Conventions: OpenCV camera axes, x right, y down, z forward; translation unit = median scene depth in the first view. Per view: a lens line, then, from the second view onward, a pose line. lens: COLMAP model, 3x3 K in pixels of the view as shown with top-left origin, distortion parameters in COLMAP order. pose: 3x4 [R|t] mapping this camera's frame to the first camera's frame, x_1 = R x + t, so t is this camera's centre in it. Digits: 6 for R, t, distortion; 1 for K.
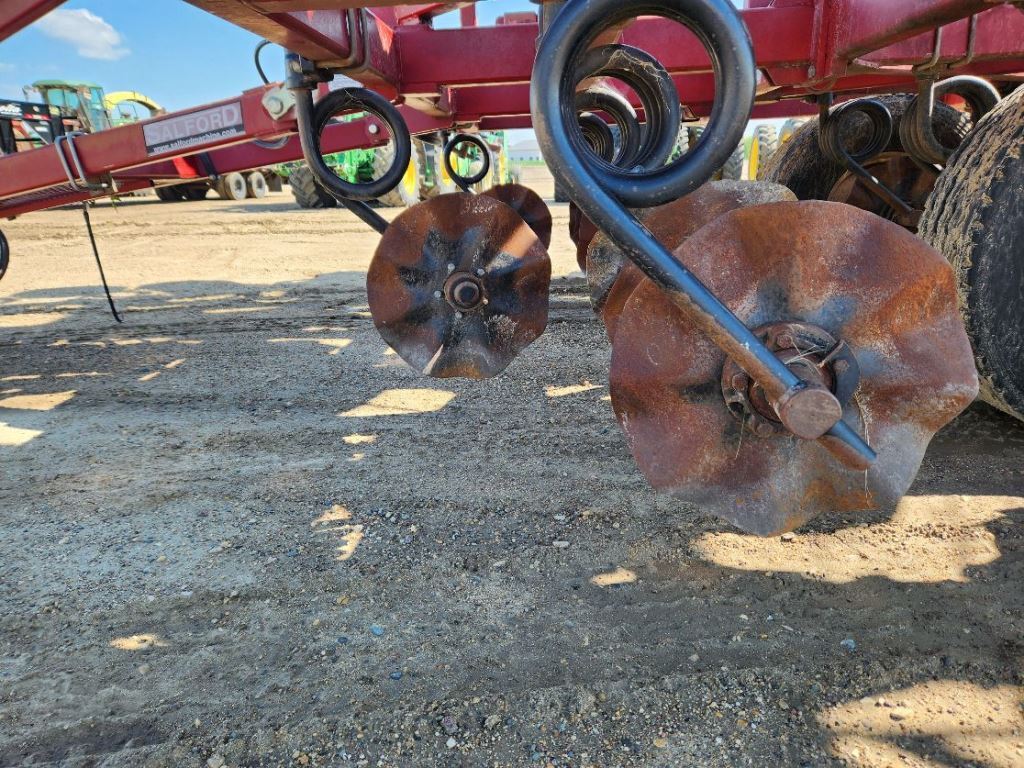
lens RADIAL K [[750.1, 0, 512.0], [0, 750.1, 384.0], [0, 0, 1]] dist [0.072579, -0.096860]
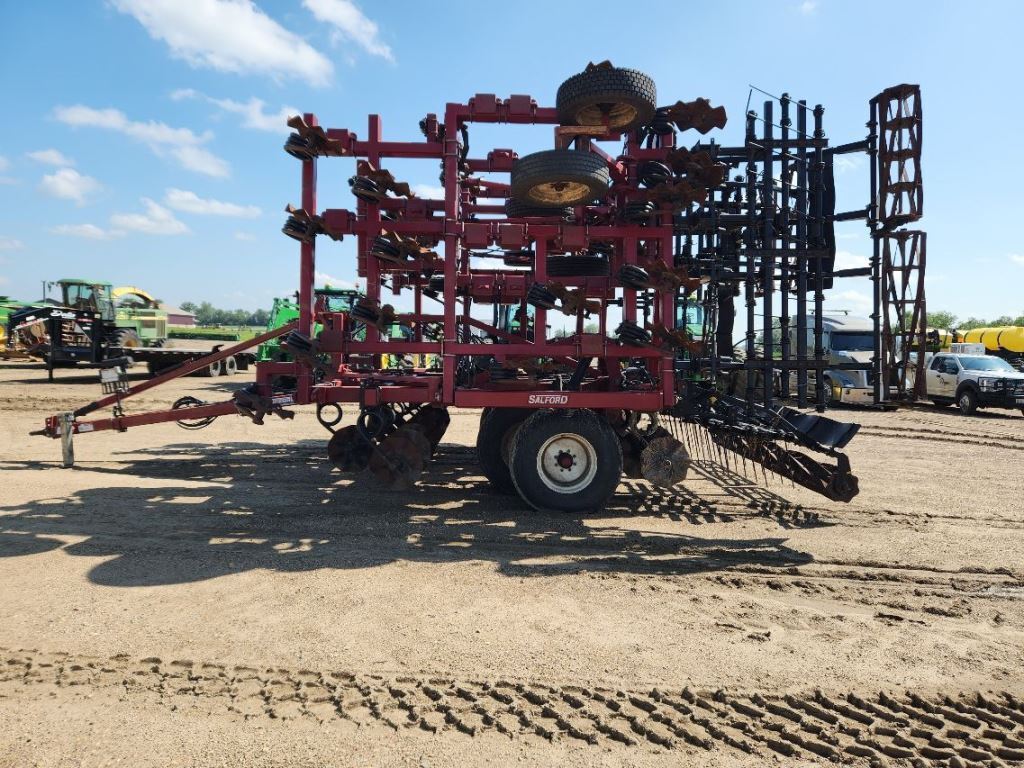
lens RADIAL K [[750.1, 0, 512.0], [0, 750.1, 384.0], [0, 0, 1]] dist [0.072579, -0.096860]
pose [[0.996309, 0.047221, 0.071680, 0.062108], [-0.029953, 0.973850, -0.225210, 0.053966], [-0.080440, 0.222232, 0.971670, -0.390553]]
